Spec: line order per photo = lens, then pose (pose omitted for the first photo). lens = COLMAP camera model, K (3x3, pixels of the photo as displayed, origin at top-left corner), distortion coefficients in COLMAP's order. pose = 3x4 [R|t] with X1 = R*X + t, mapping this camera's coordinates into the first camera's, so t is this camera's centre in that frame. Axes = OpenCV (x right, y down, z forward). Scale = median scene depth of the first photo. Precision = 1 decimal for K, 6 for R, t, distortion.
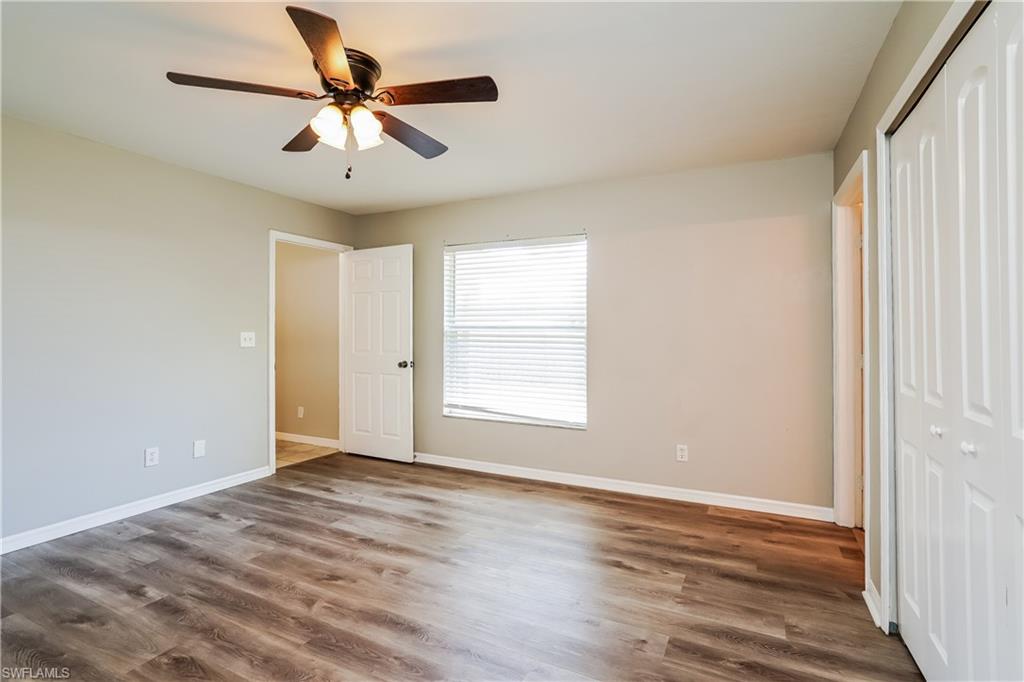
lens RADIAL K [[484.9, 0, 505.9], [0, 484.9, 338.8], [0, 0, 1]] dist [-0.051452, 0.022066]
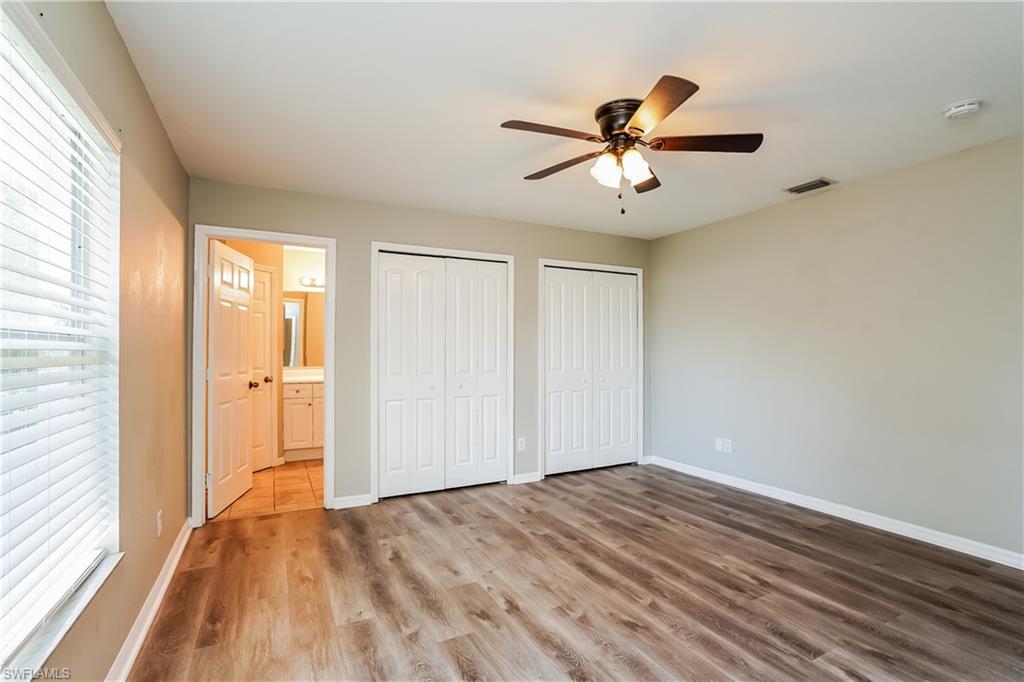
lens RADIAL K [[484.9, 0, 505.9], [0, 484.9, 338.8], [0, 0, 1]] dist [-0.051452, 0.022066]
pose [[-0.806385, 0.010319, 0.591302, -0.763855], [0.006074, 0.999940, -0.009167, -0.056278], [-0.591360, -0.003801, -0.806398, 2.012451]]
